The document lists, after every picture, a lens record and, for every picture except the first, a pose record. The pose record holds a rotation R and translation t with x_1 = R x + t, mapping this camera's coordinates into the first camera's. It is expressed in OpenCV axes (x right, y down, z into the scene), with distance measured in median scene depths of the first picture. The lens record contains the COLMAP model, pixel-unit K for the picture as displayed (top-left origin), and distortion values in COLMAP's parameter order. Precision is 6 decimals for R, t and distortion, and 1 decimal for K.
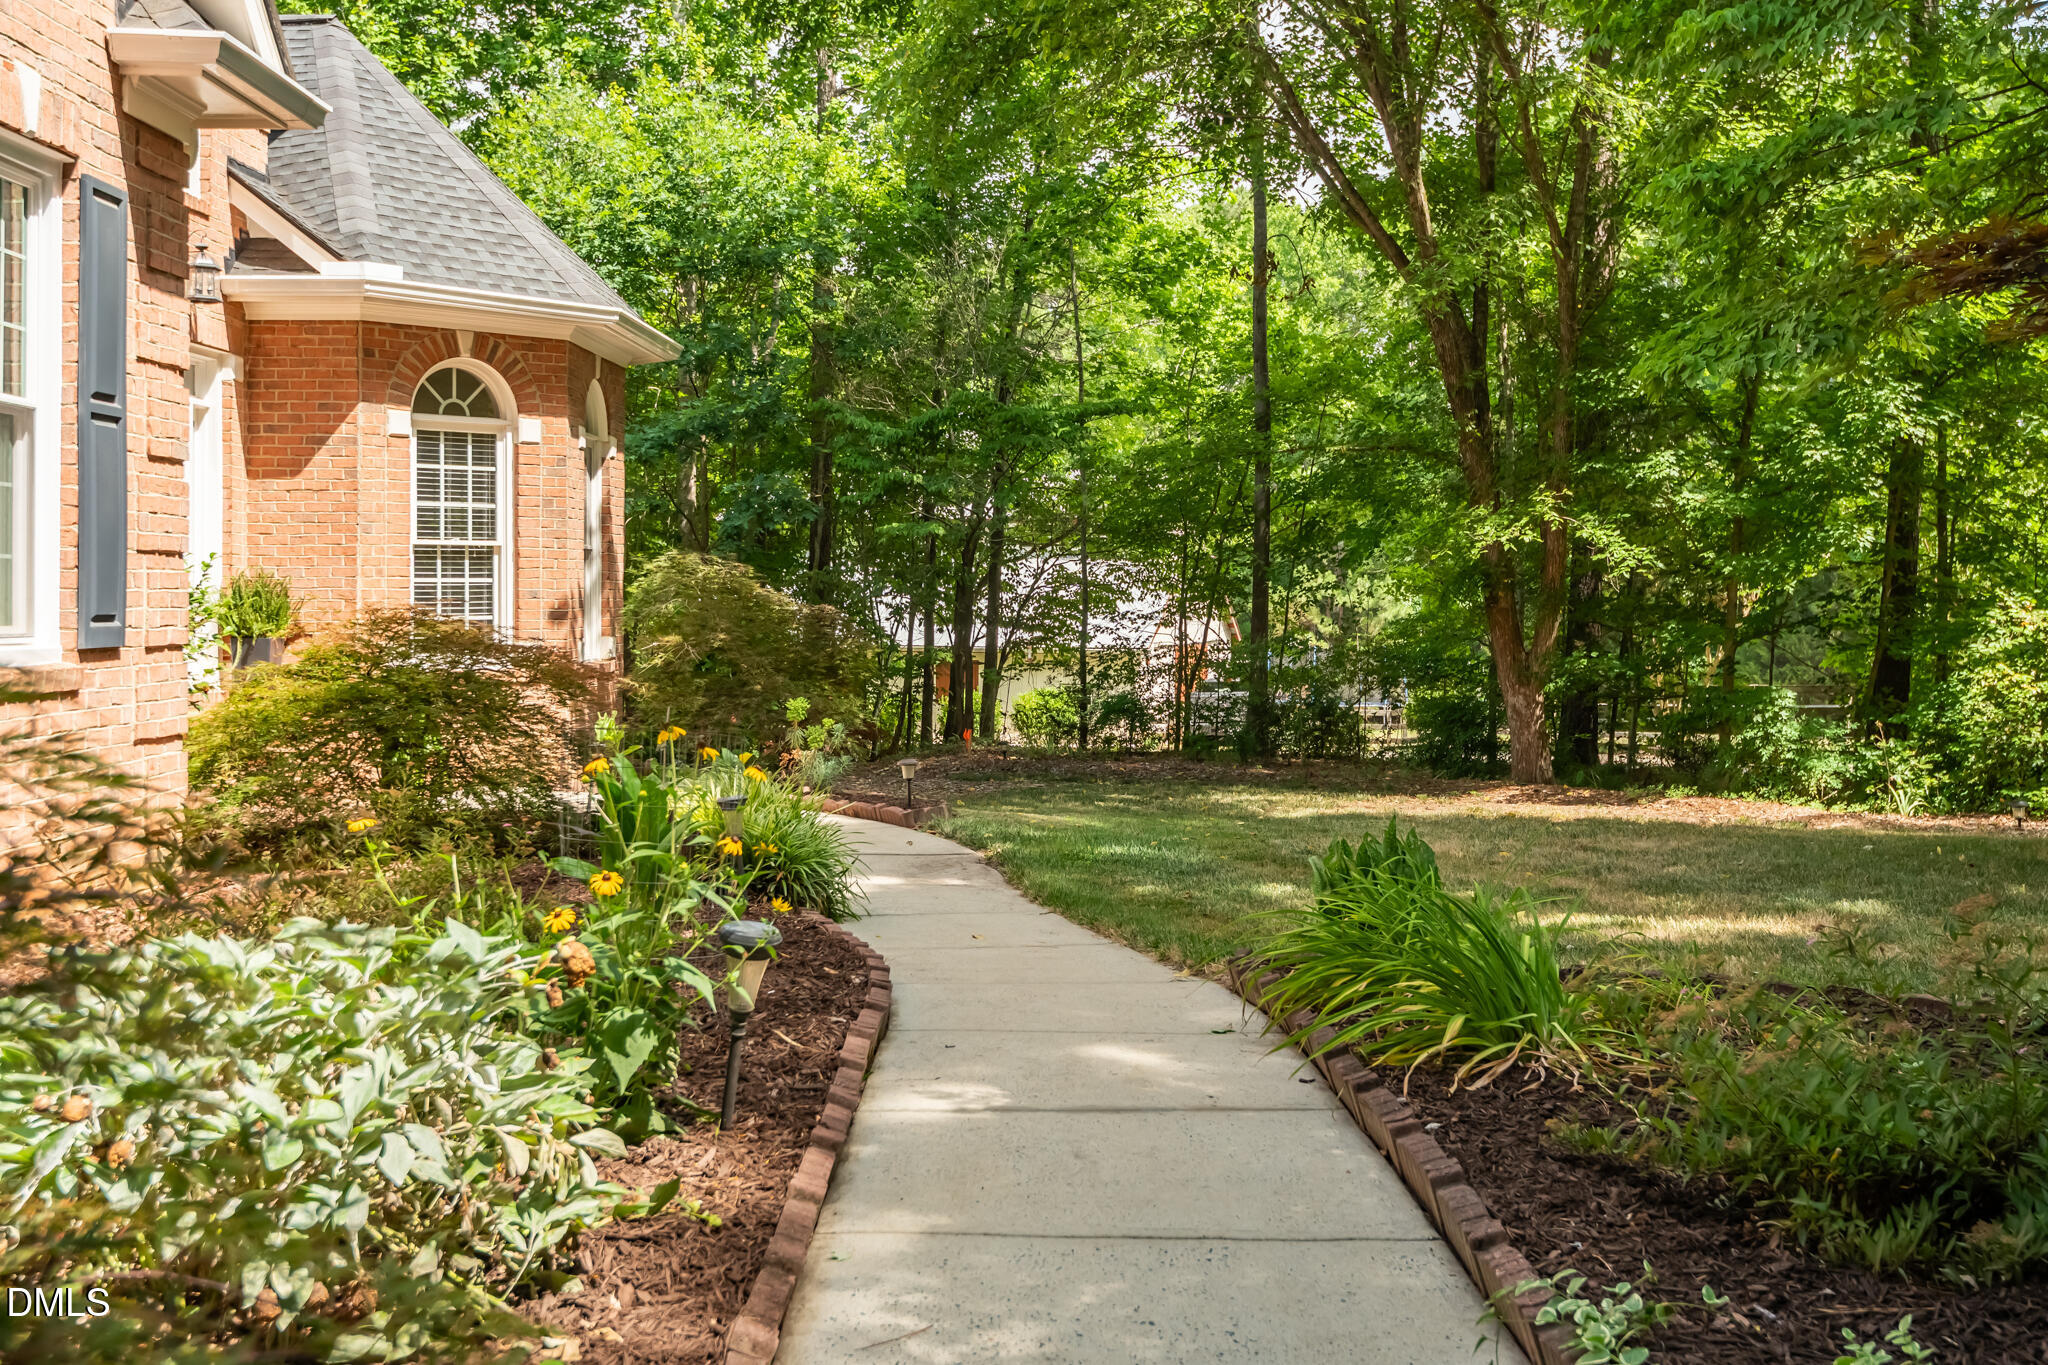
lens RADIAL K [[2123.3, 0, 1024.0], [0, 2123.3, 682.5], [0, 0, 1]] dist [0.008311, 0.008820]
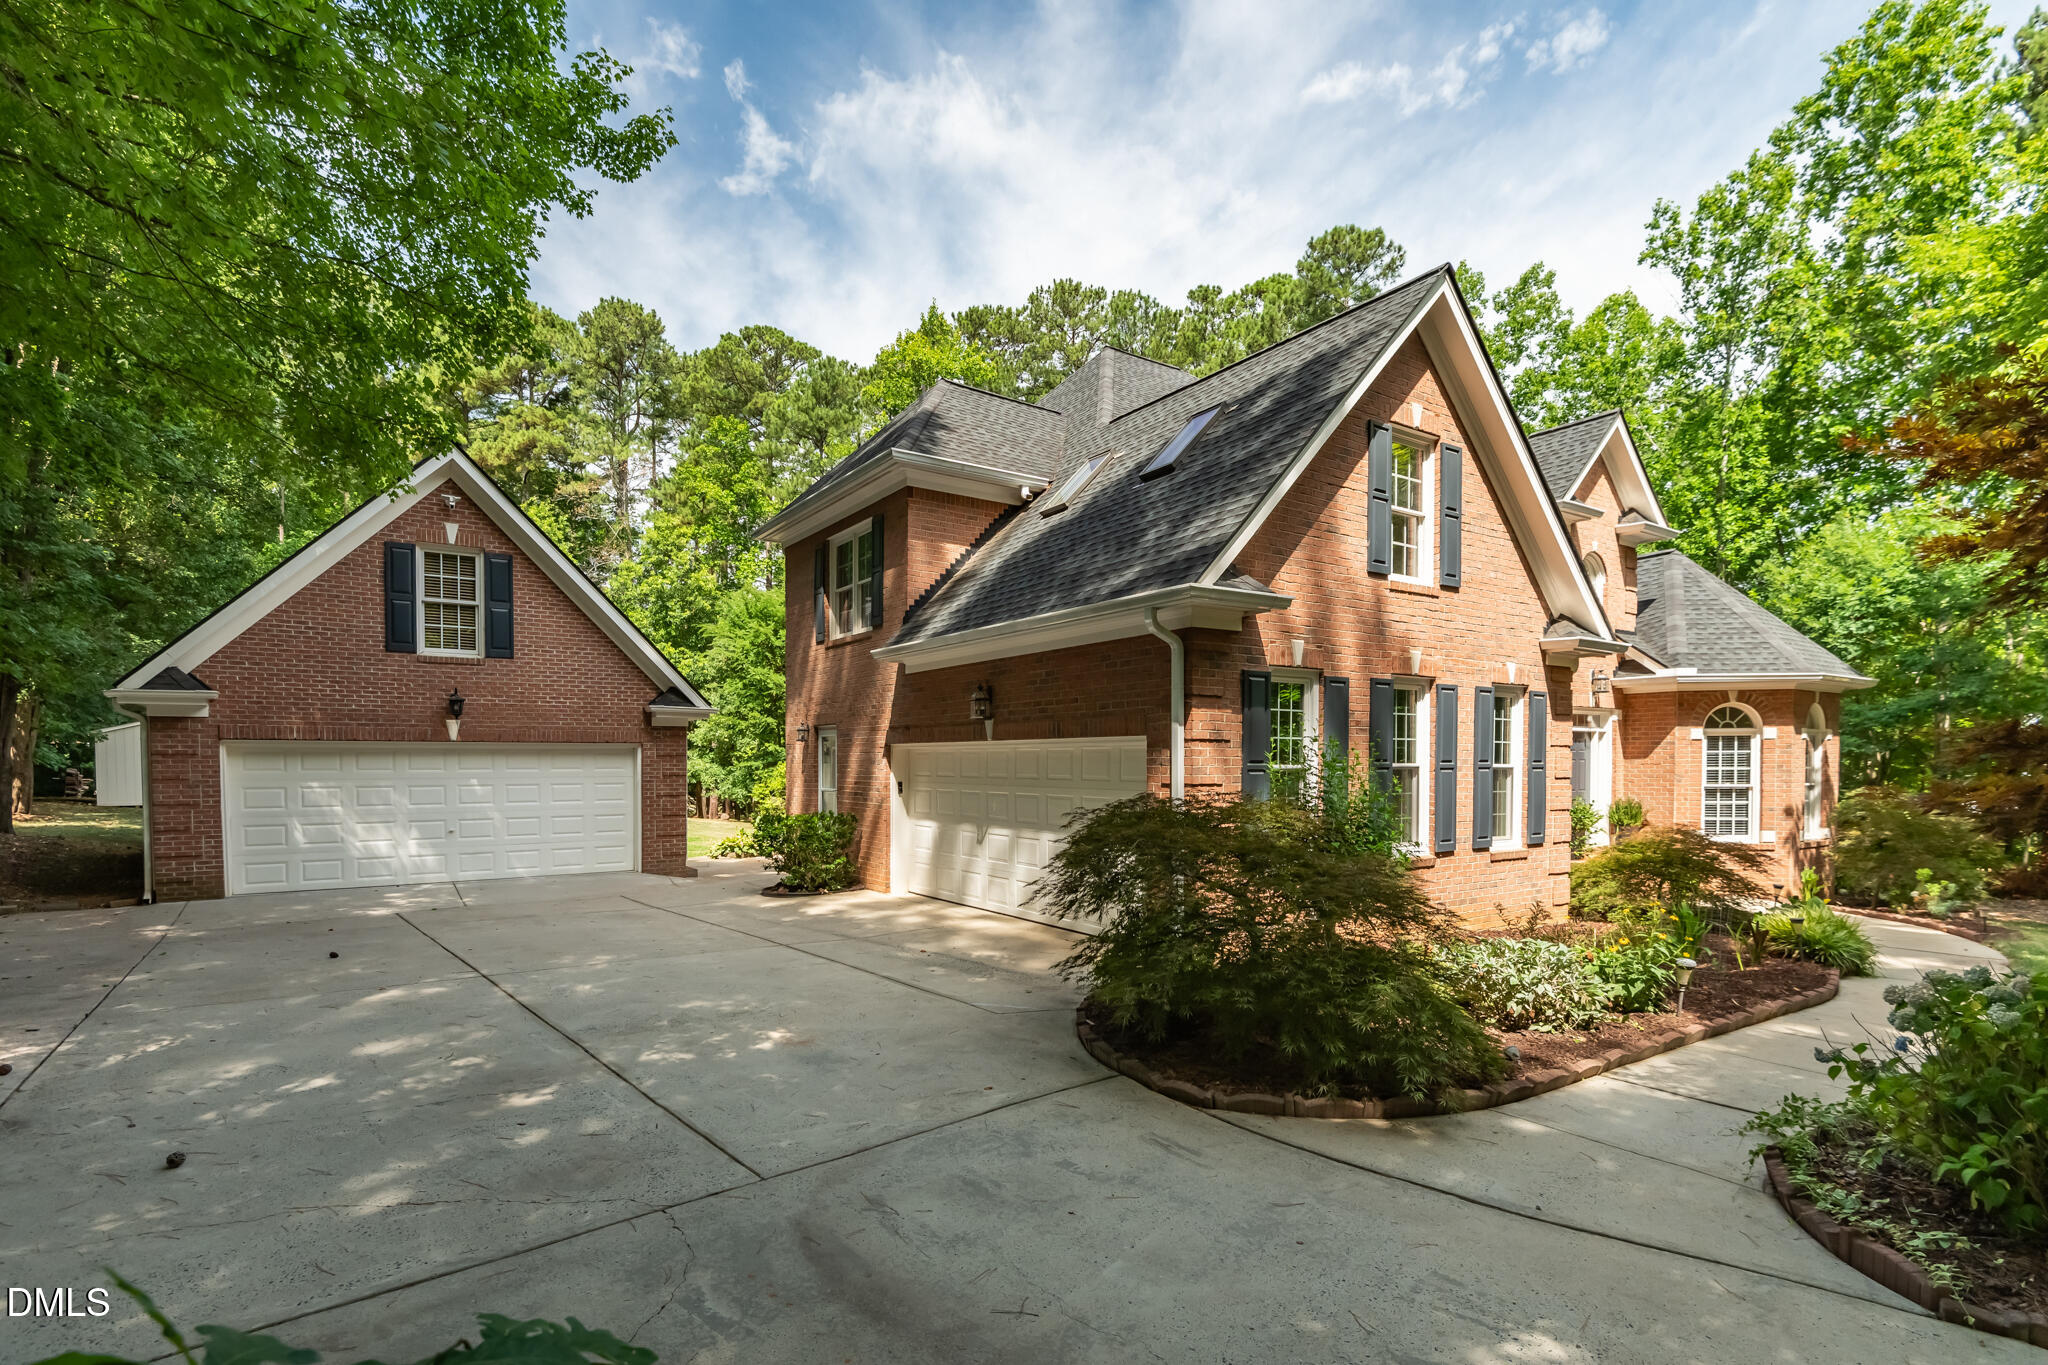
lens RADIAL K [[895.0, 0, 1024.6], [0, 895.0, 750.8], [0, 0, 1]] dist [-0.000420, -0.000075]
pose [[0.564688, -0.029610, -0.824773, 0.094524], [-0.034503, 0.997635, -0.059439, -0.020227], [0.824583, 0.062022, 0.562331, -0.148710]]
